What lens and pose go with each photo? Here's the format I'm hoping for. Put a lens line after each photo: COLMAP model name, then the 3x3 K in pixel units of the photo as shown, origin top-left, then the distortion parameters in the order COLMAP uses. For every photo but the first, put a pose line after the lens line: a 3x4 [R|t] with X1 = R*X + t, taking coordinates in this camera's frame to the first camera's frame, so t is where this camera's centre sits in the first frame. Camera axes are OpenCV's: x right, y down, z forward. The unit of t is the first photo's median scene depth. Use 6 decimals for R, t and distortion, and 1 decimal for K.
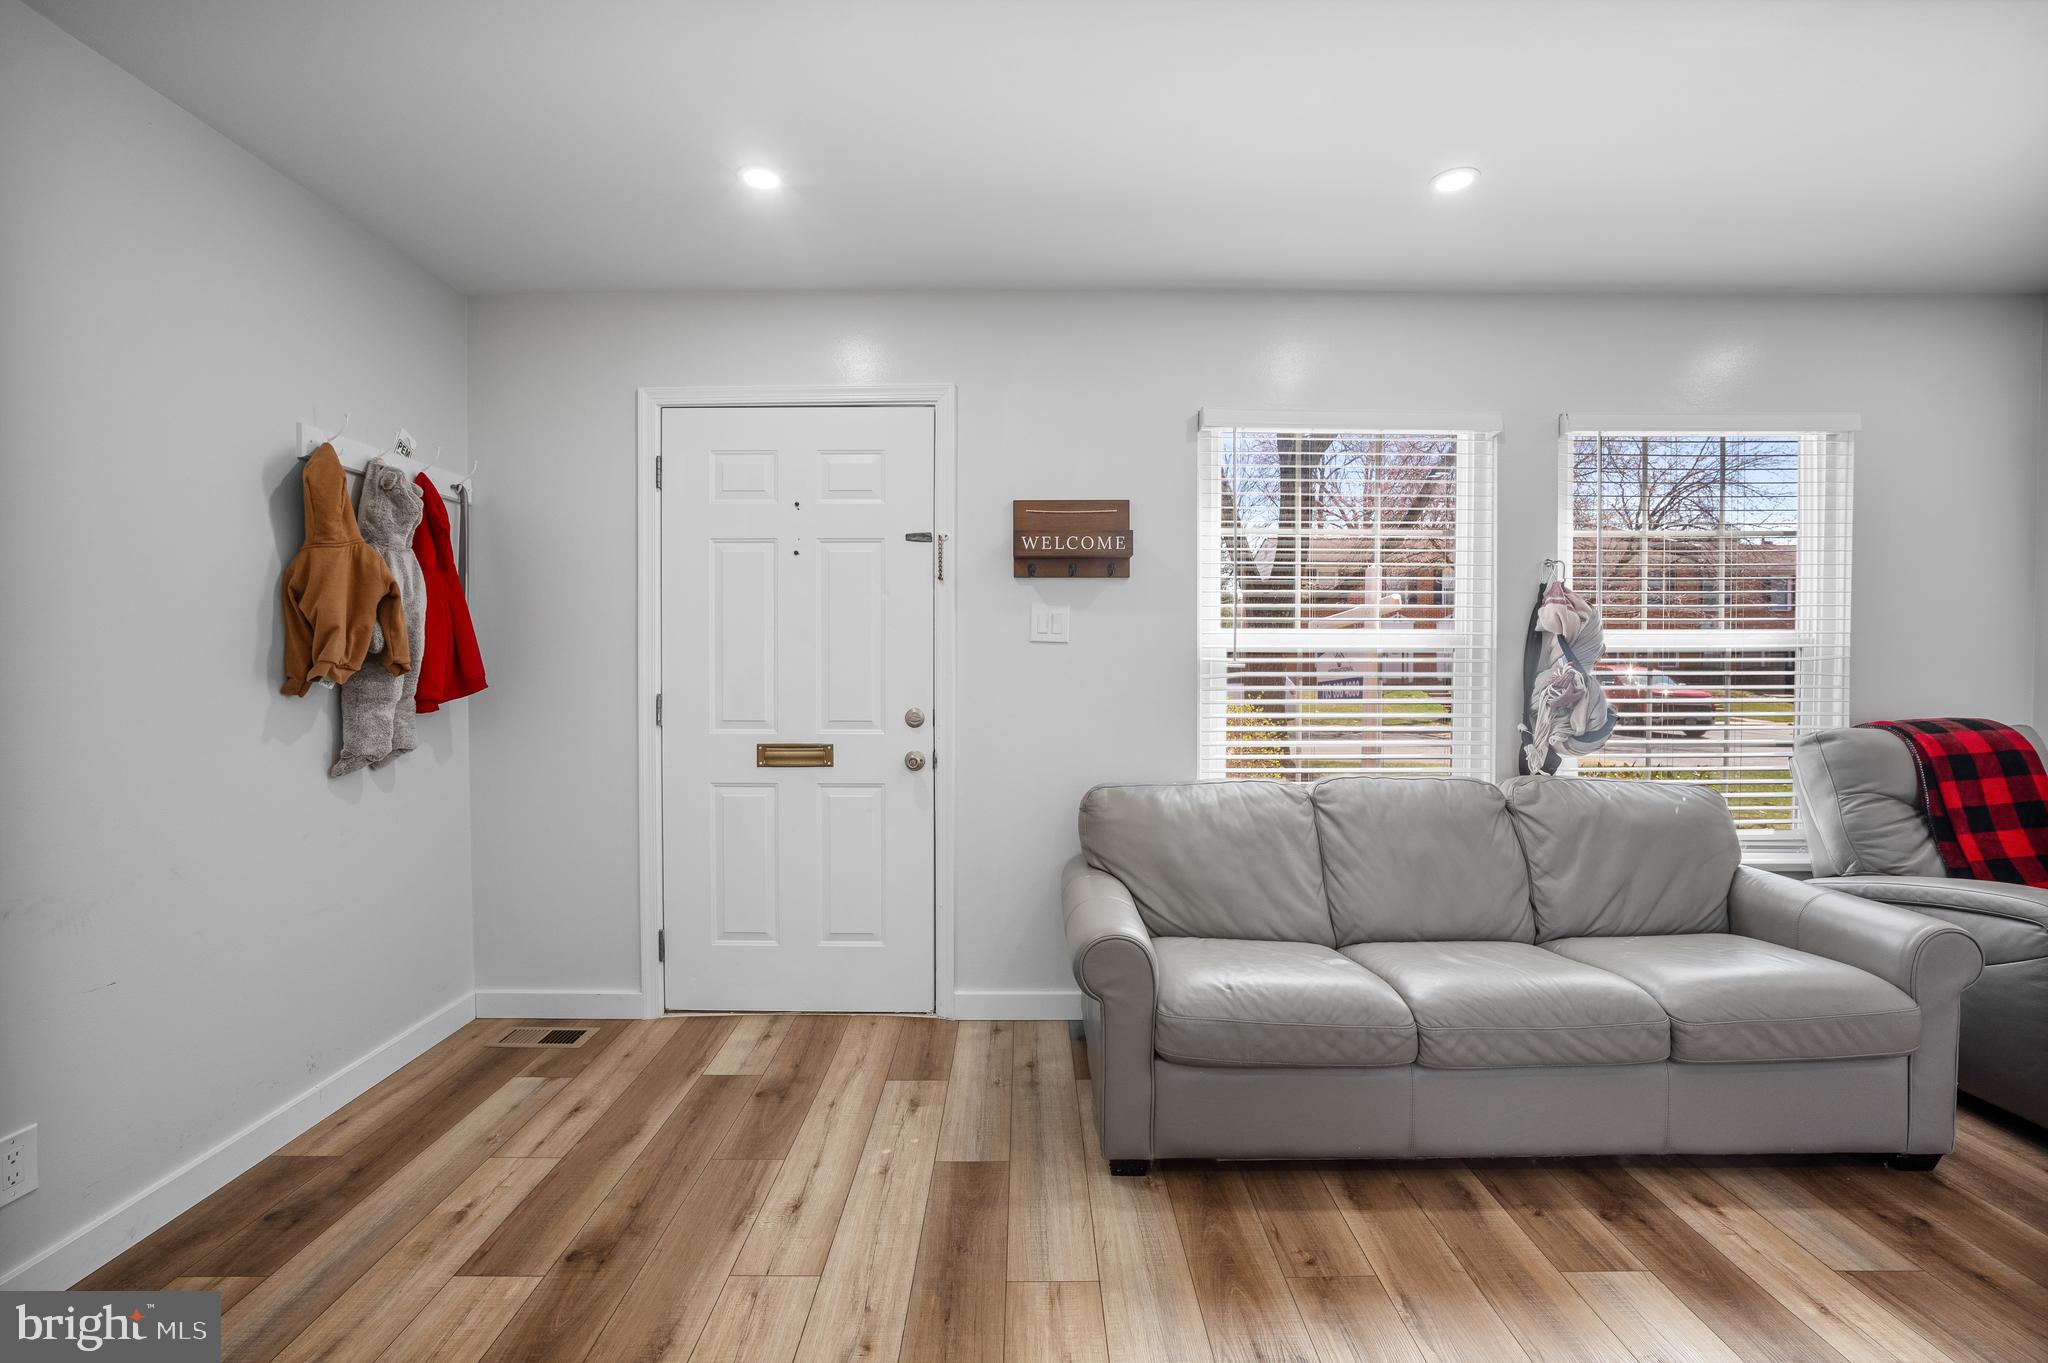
lens RADIAL K [[880.0, 0, 1029.3], [0, 880.0, 678.4], [0, 0, 1]] dist [-0.041611, 0.016580]
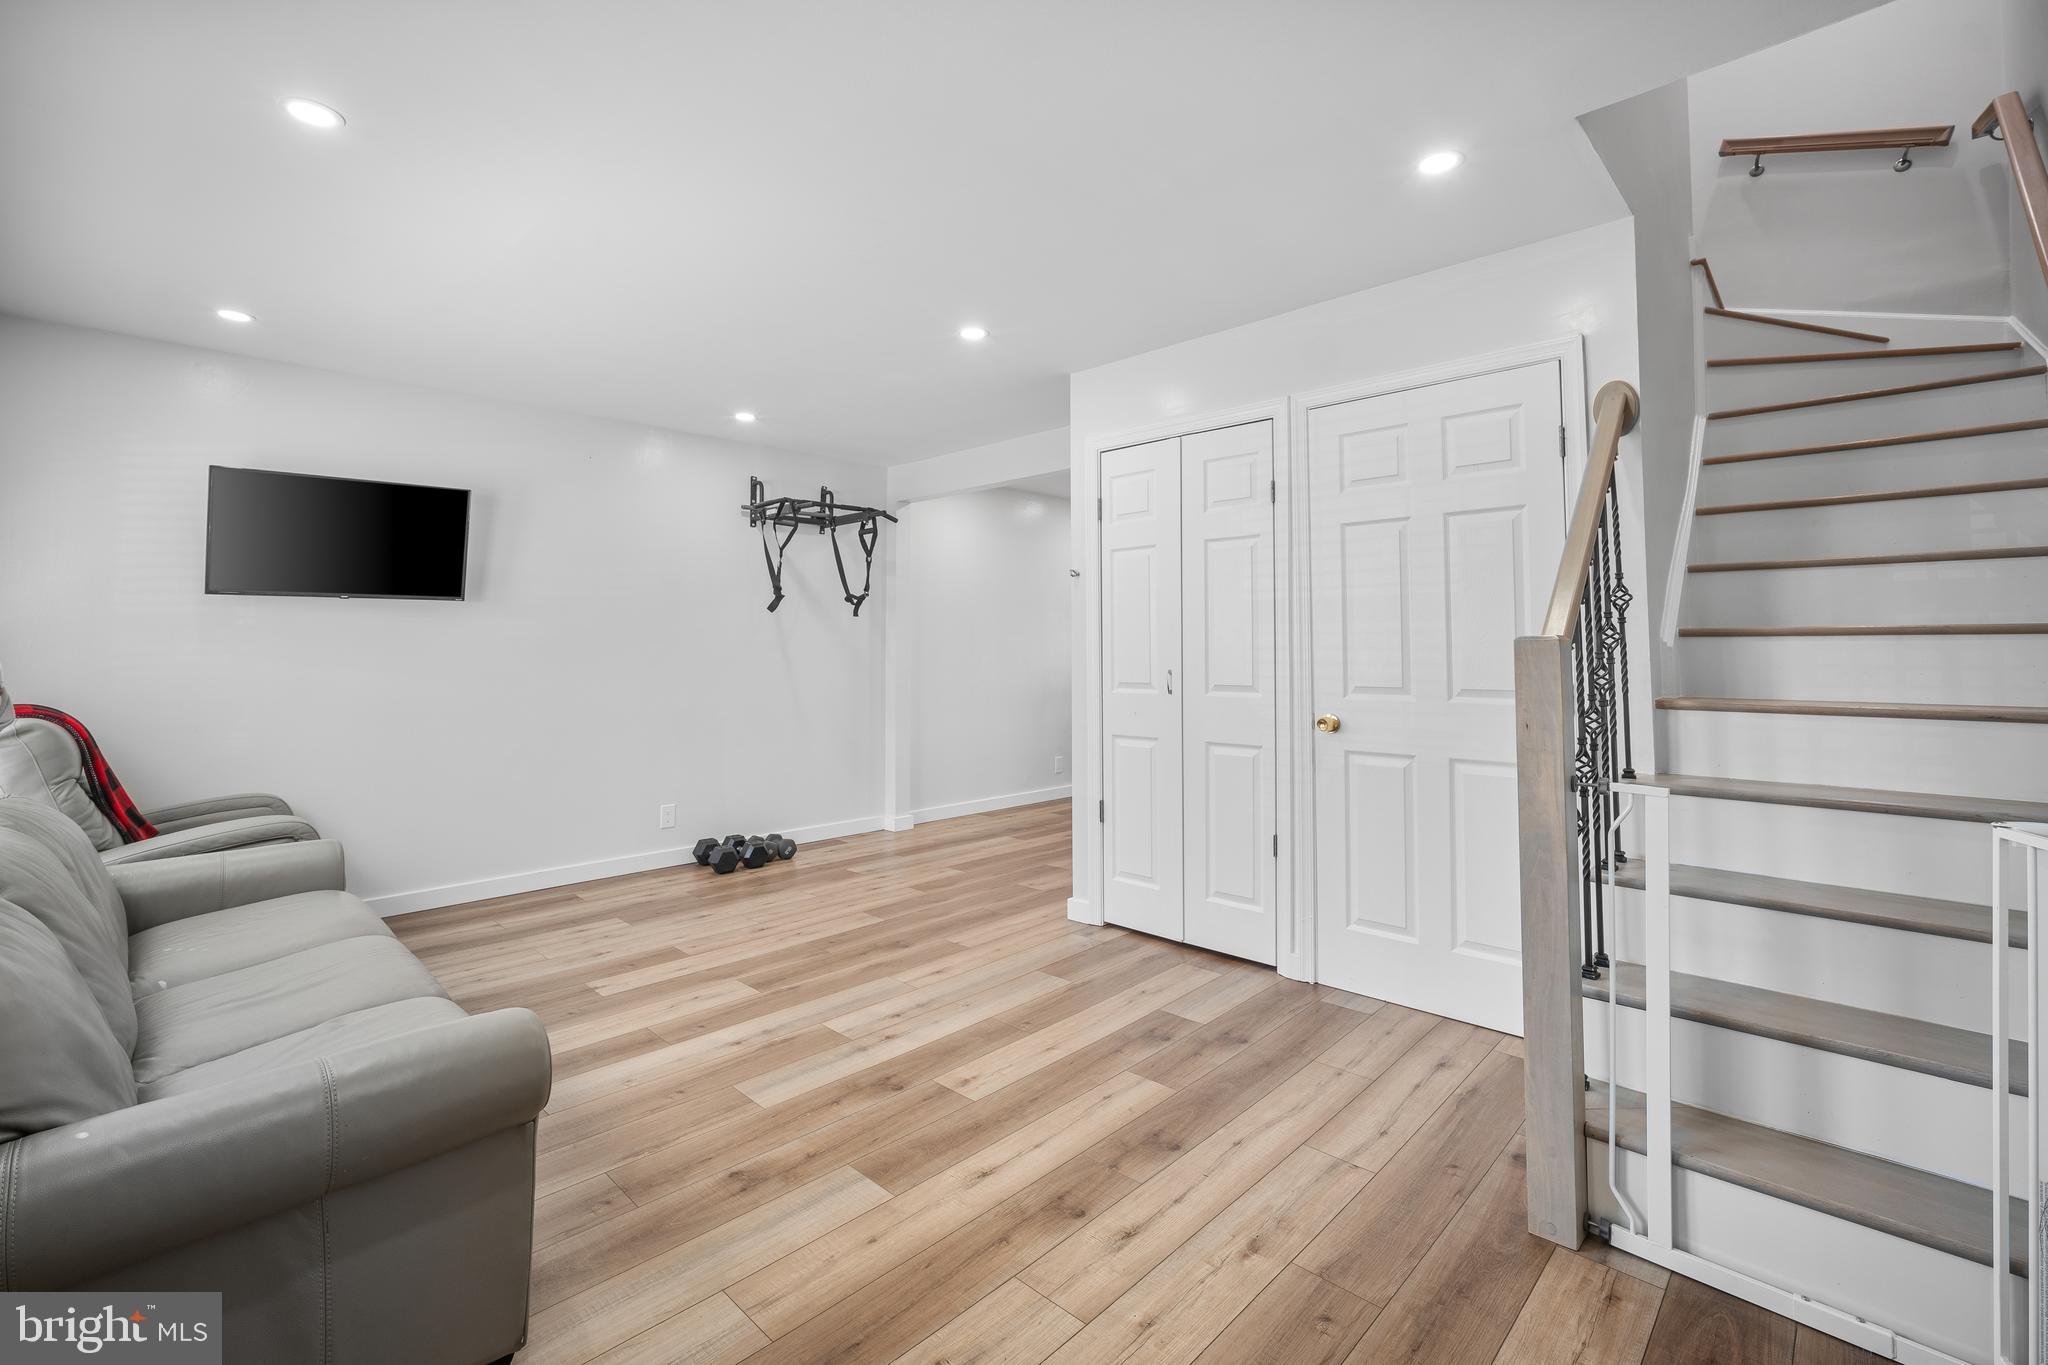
lens RADIAL K [[900.2, 0, 1029.8], [0, 900.2, 608.6], [0, 0, 1]] dist [-0.025070, 0.000339]
pose [[-0.722467, 0.036688, 0.690431, -0.568992], [0.017715, 0.999246, -0.034561, -0.012105], [-0.691178, -0.012738, -0.722572, 0.968965]]
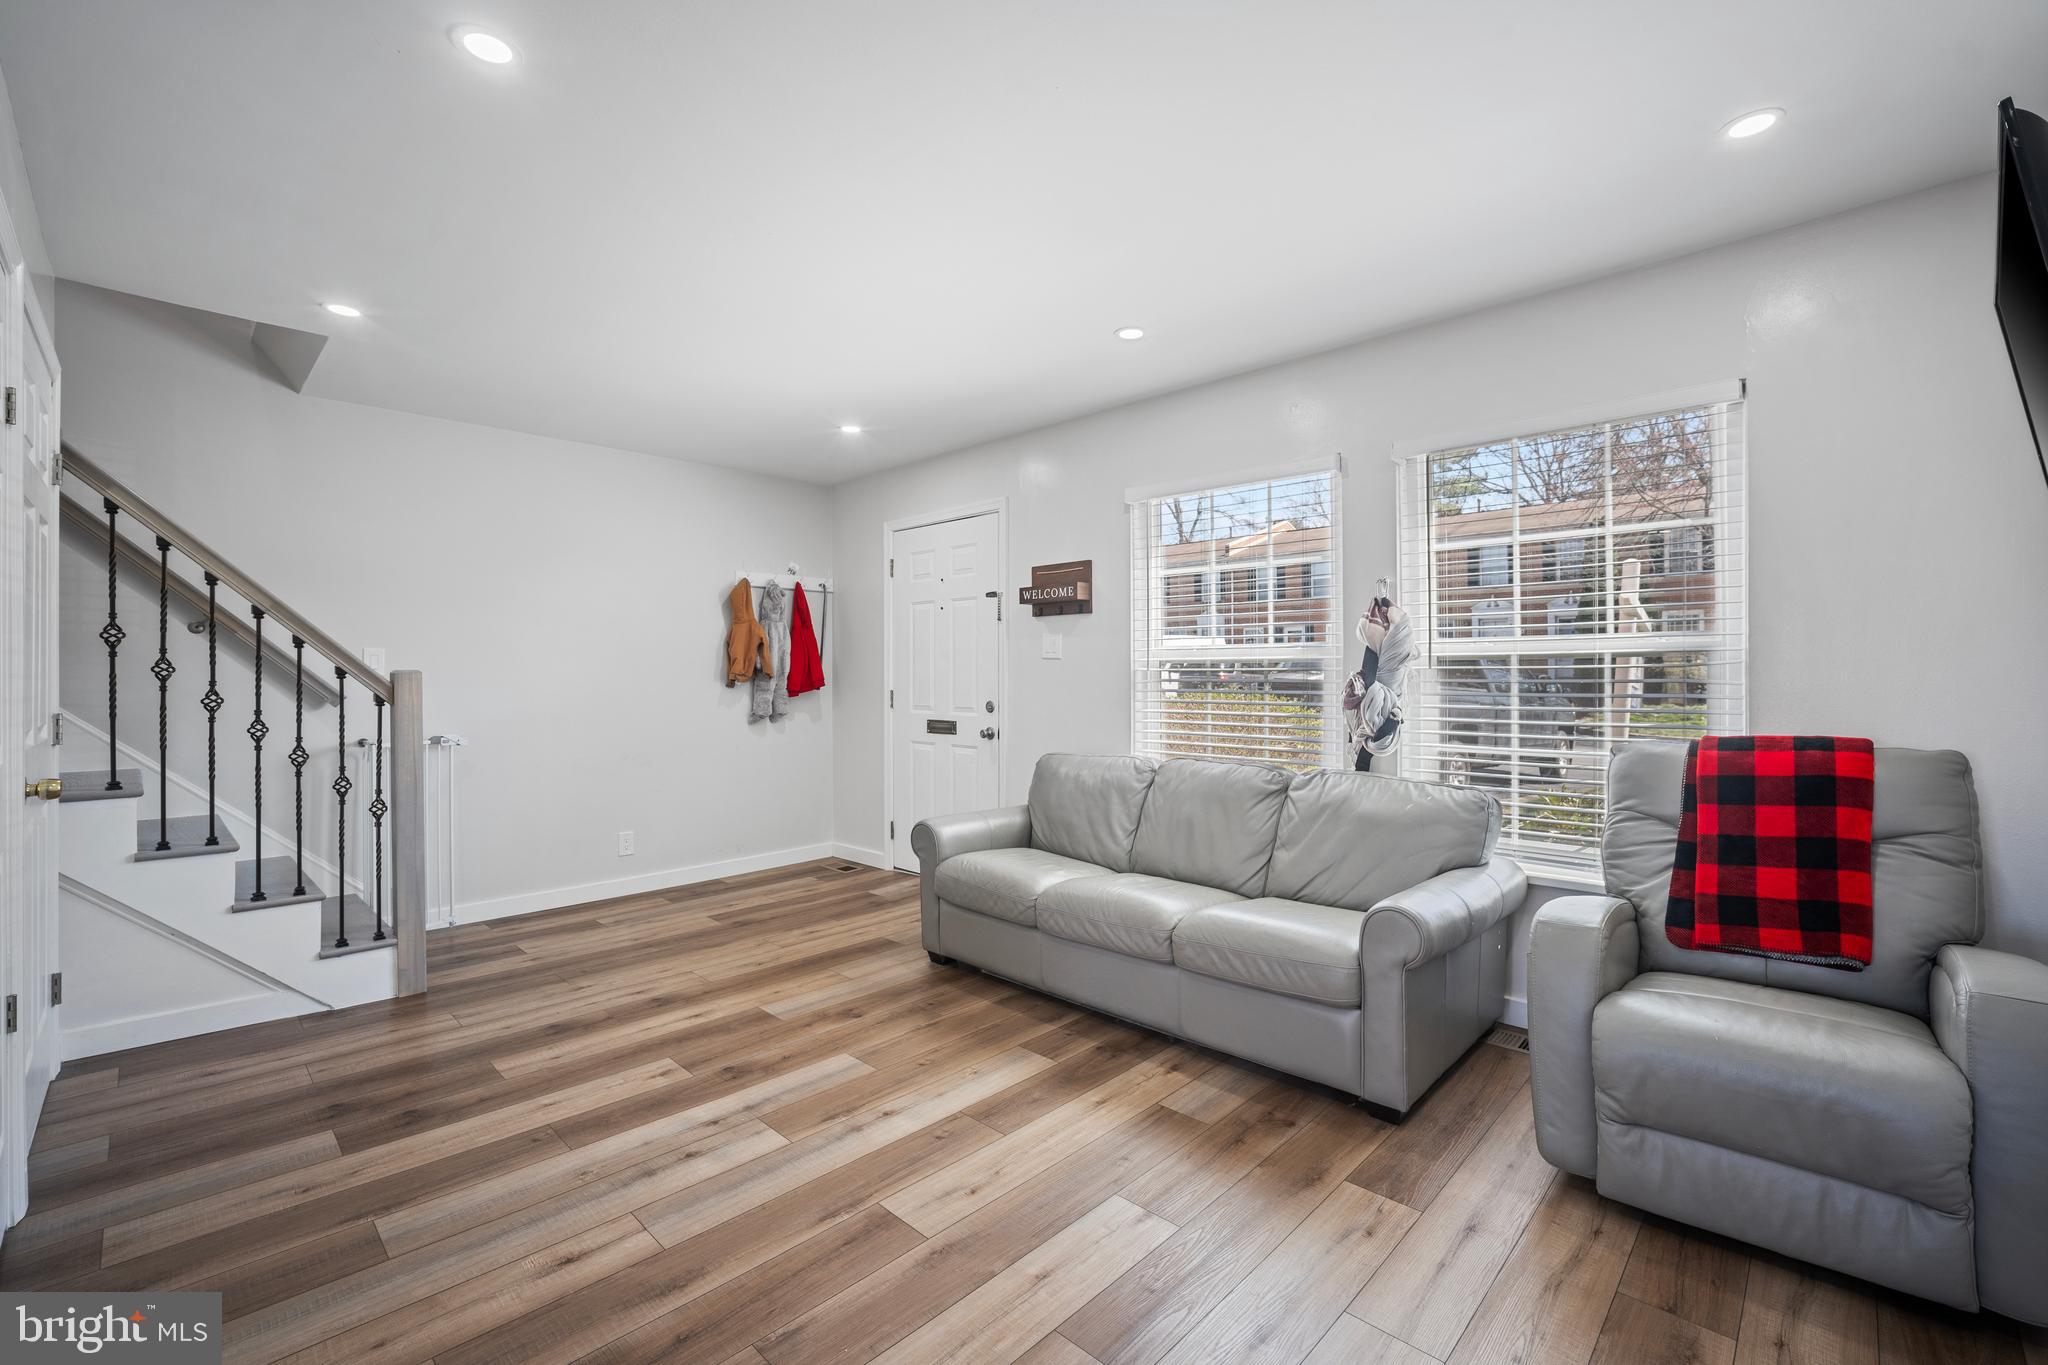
lens RADIAL K [[874.2, 0, 1025.1], [0, 874.2, 673.7], [0, 0, 1]] dist [-0.038648, 0.016168]
pose [[0.715595, -0.002007, -0.698512, 1.164779], [-0.009508, 0.999875, -0.012614, 0.004636], [0.698450, 0.015668, 0.715487, -0.115846]]
